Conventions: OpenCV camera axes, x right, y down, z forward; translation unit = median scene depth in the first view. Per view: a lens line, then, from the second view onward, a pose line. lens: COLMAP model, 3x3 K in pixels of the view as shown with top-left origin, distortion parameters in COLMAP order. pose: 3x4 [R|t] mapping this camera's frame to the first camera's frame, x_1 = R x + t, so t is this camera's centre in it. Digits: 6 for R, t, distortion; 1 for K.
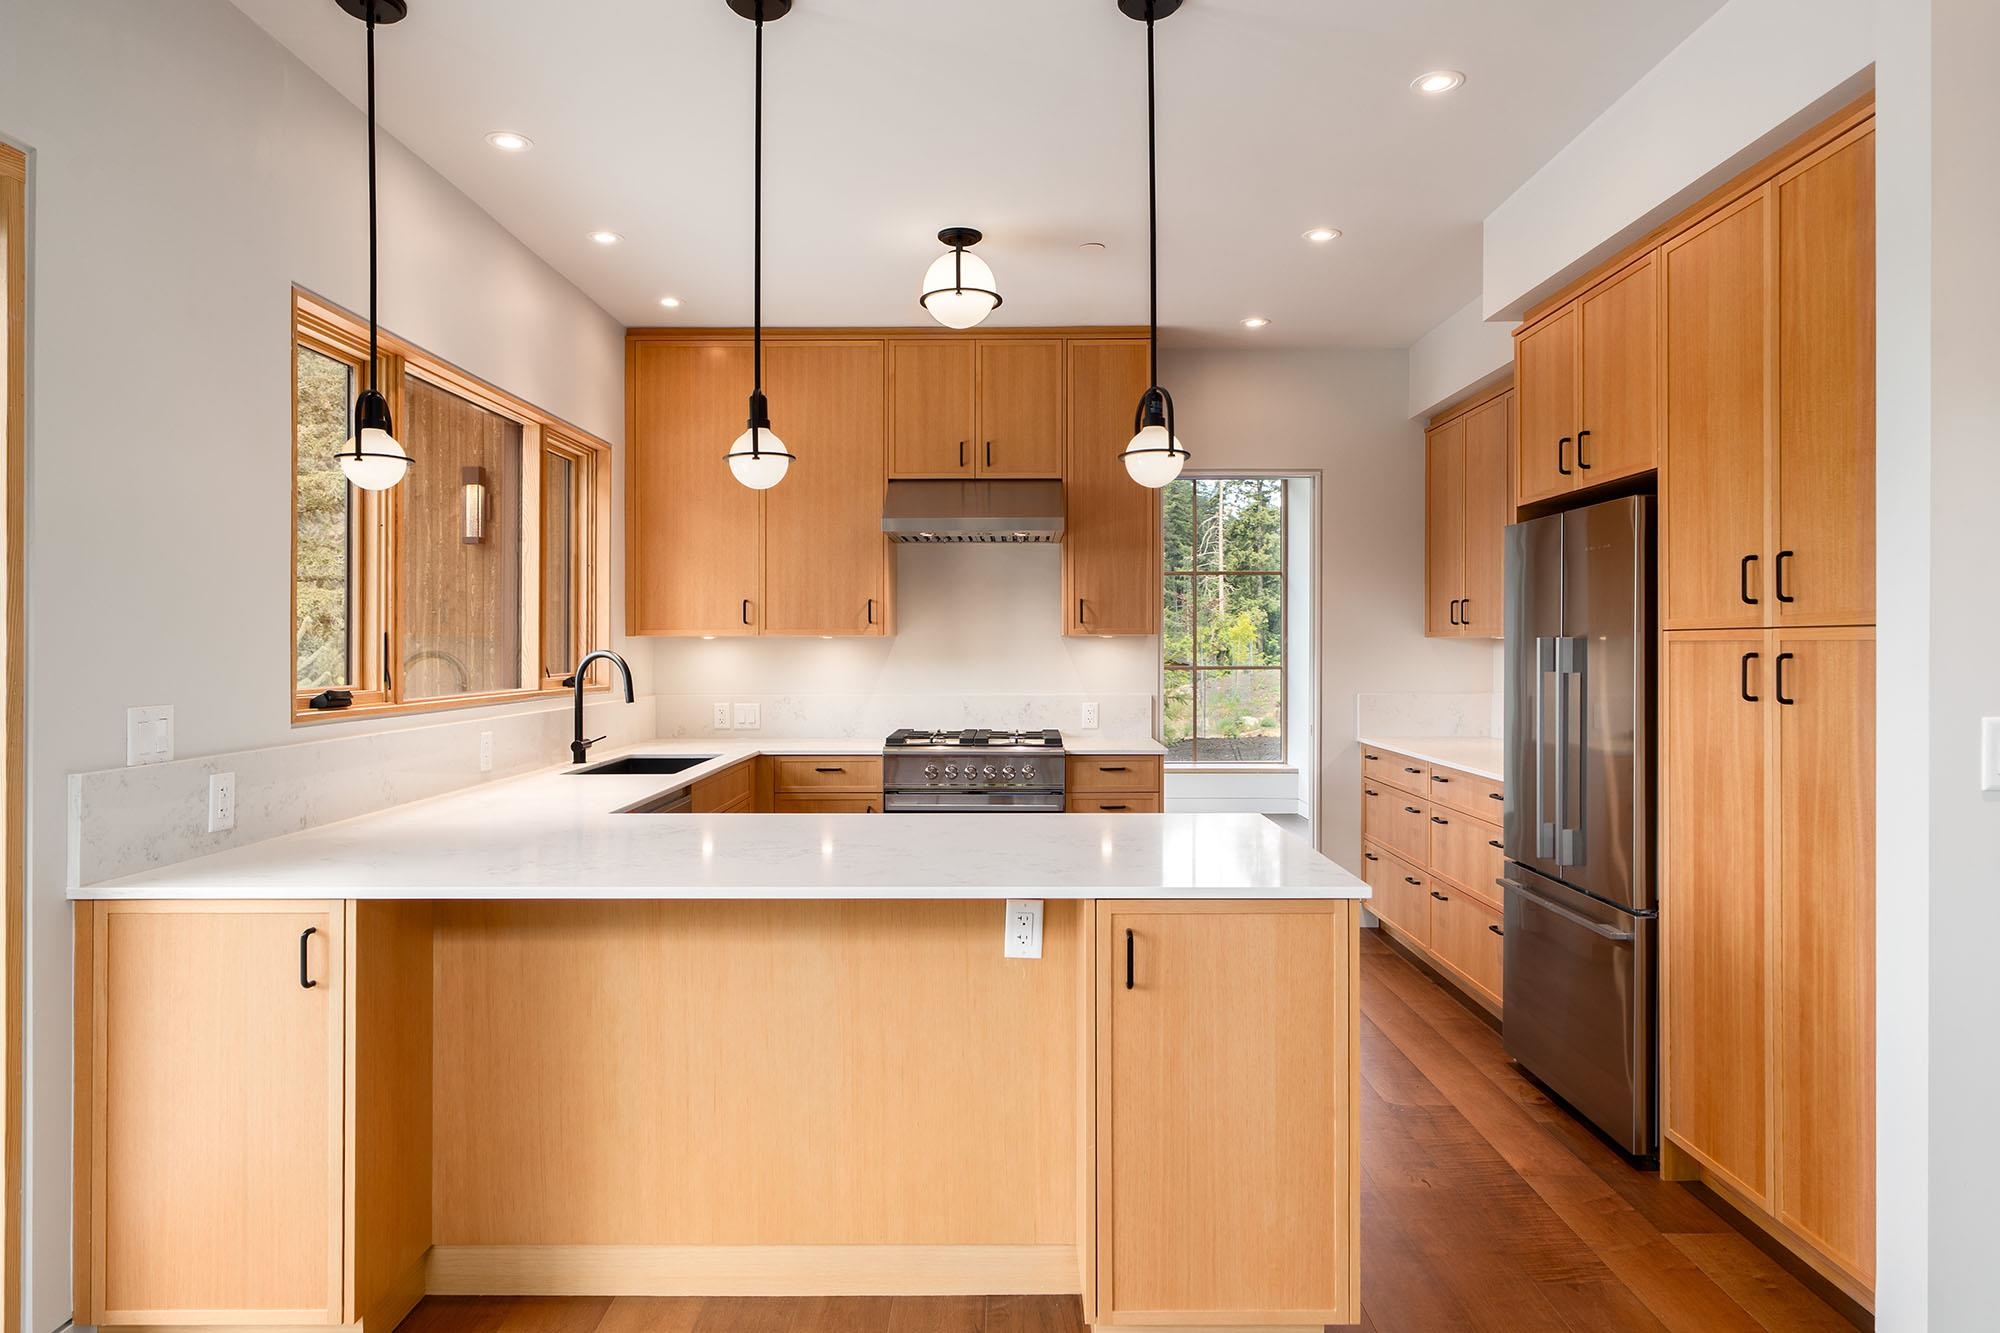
lens RADIAL K [[1187.9, 0, 998.3], [0, 1187.9, 642.0], [0, 0, 1]] dist [0.014659, 0.000105]
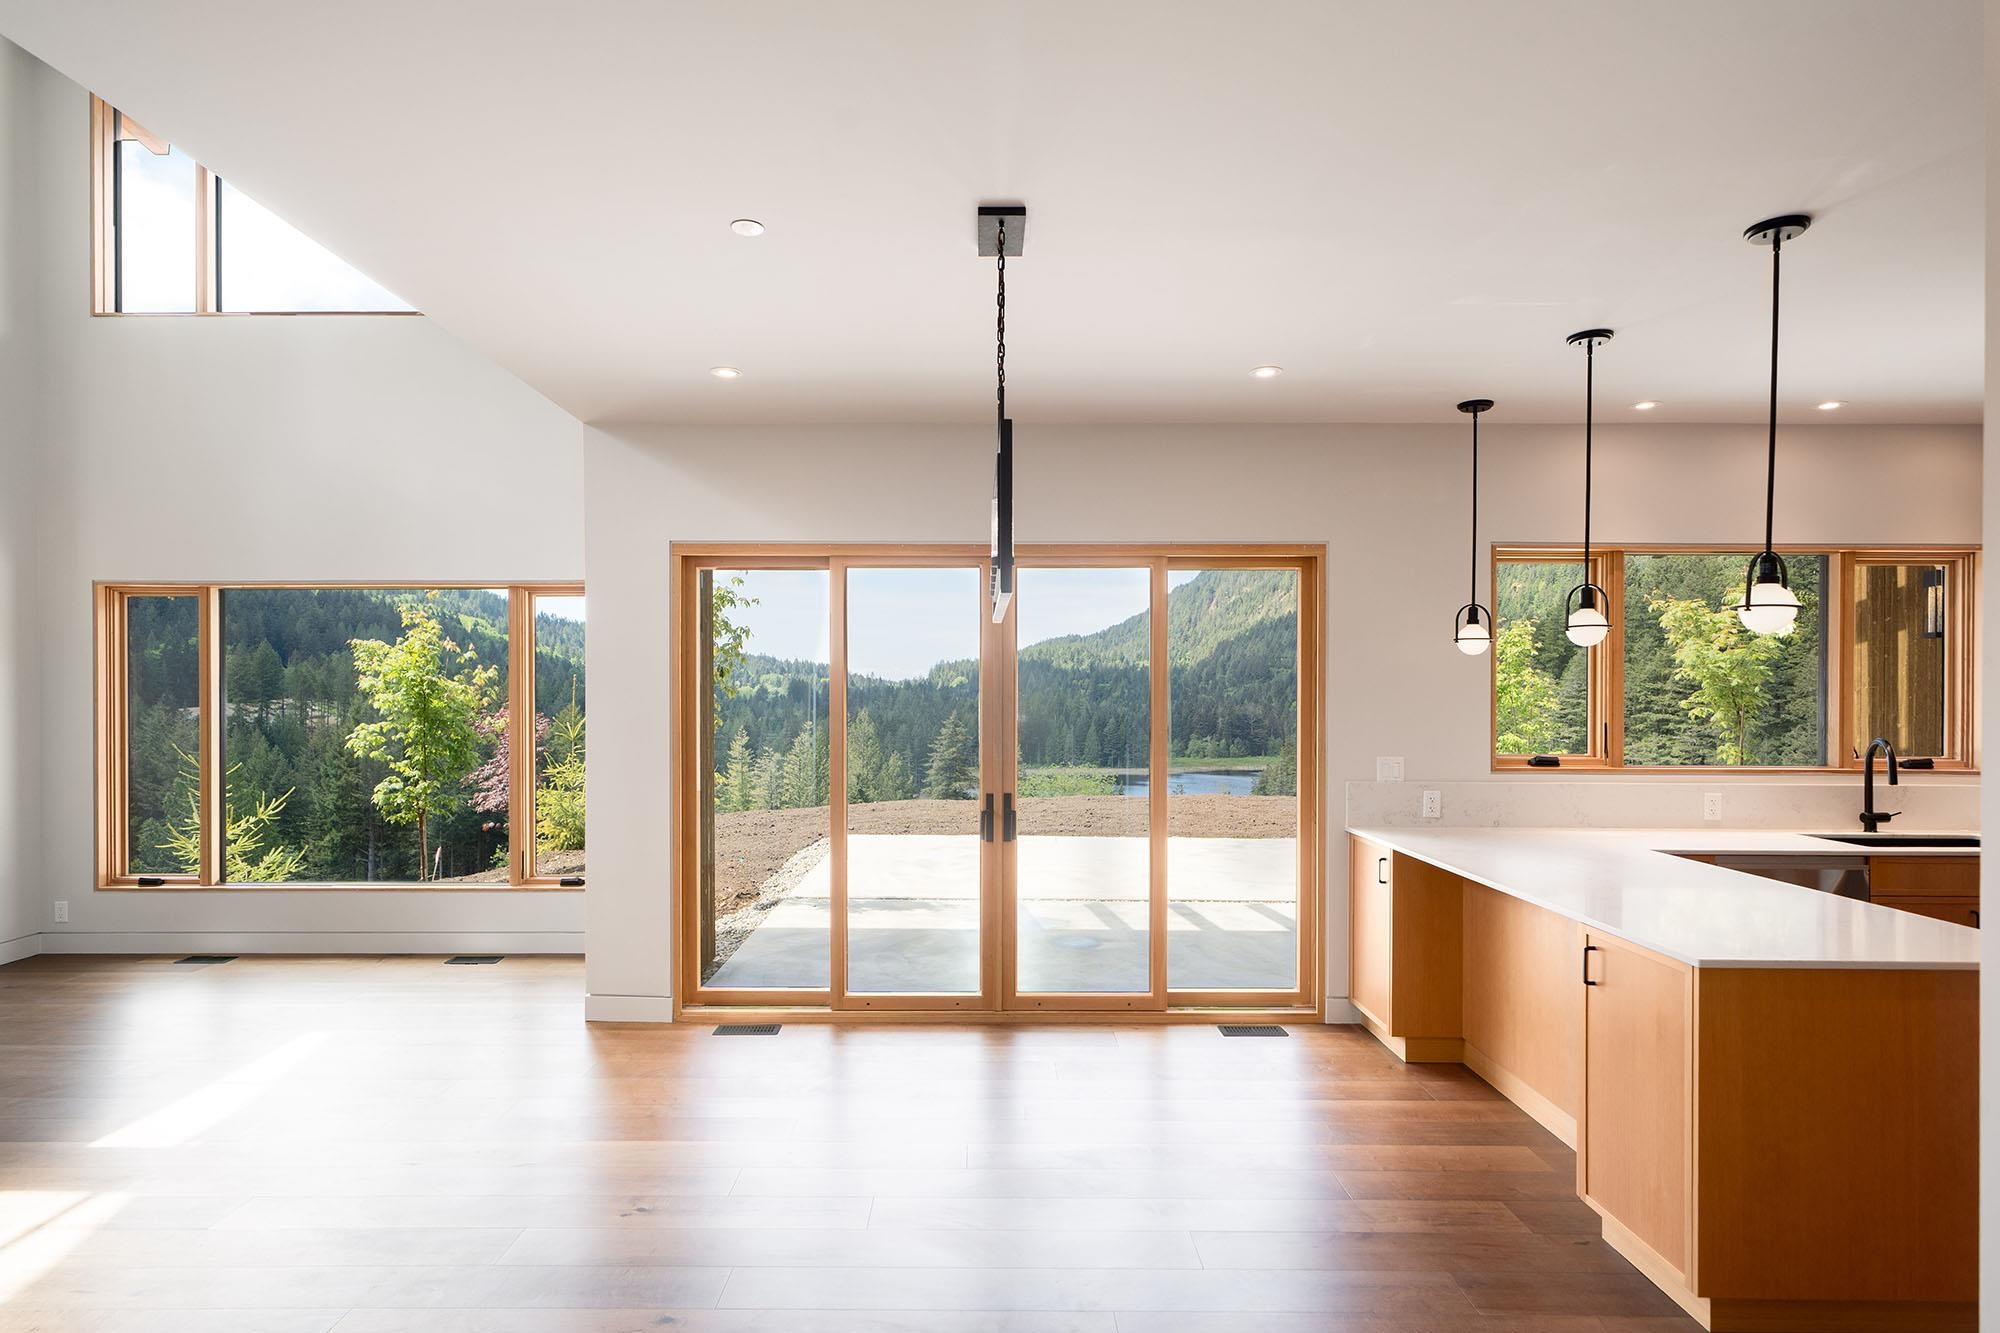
lens RADIAL K [[1037.1, 0, 993.1], [0, 1037.1, 695.5], [0, 0, 1]] dist [0.009154, -0.000009]
pose [[0.015969, 0.005280, -0.999859, 0.614654], [-0.001361, 0.999985, 0.005259, -0.035632], [0.999872, 0.001277, 0.015976, 0.096466]]
